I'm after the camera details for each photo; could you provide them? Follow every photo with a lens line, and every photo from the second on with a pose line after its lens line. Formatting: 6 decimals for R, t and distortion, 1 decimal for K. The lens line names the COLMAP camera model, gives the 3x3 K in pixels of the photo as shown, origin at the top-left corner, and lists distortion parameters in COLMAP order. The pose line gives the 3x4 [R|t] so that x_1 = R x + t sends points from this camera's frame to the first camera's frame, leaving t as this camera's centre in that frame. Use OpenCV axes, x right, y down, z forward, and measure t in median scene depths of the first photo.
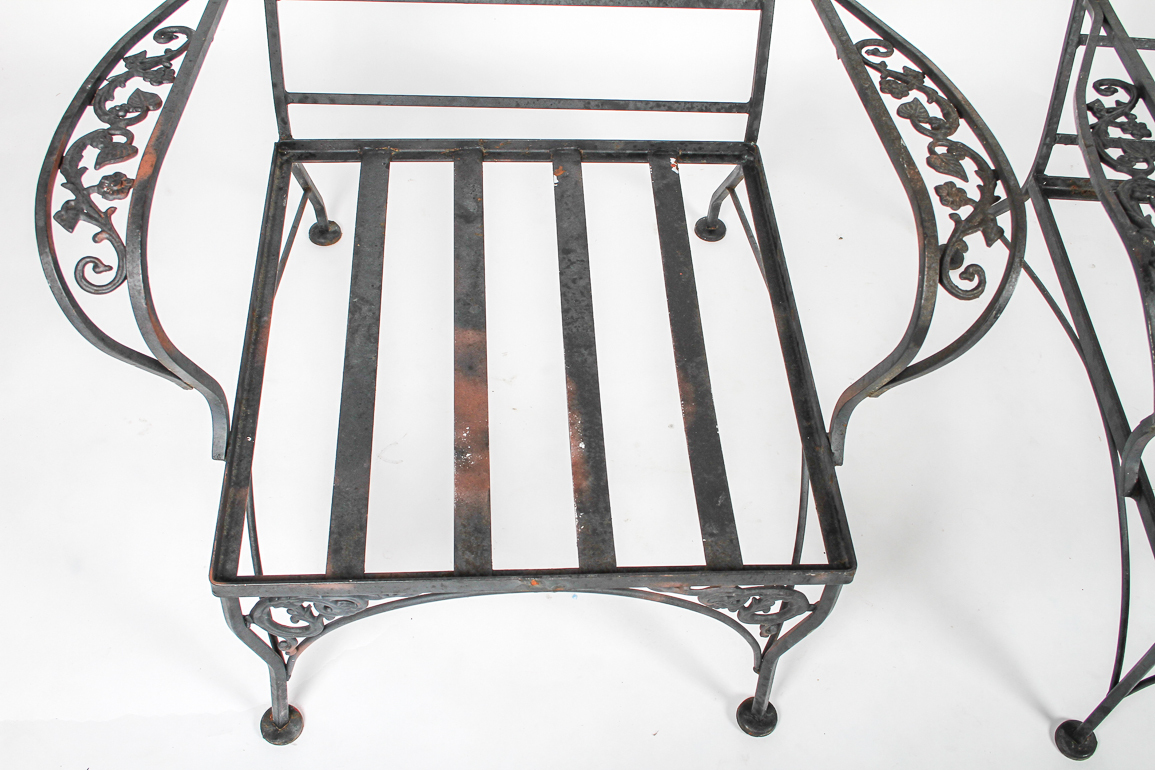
lens RADIAL K [[1371.0, 0, 577.5], [0, 1371.0, 385.0], [0, 0, 1]] dist [-0.011264, -0.015802]
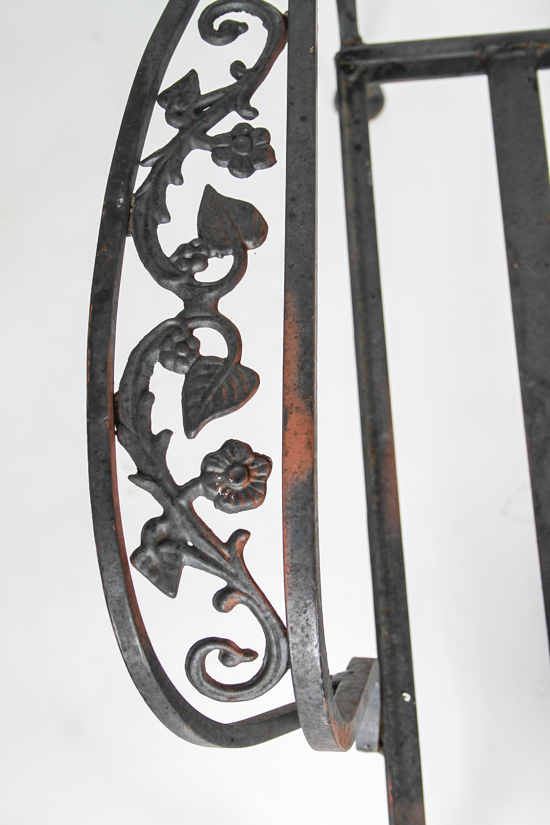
lens RADIAL K [[1638.6, 0, 275.0], [0, 1638.6, 412.5], [0, 0, 1]] dist [-0.012815, -0.069921]
pose [[0.994766, -0.038012, -0.094845, -0.263506], [0.066601, 0.945164, 0.319734, -0.360470], [0.077490, -0.324377, 0.942748, 0.433498]]
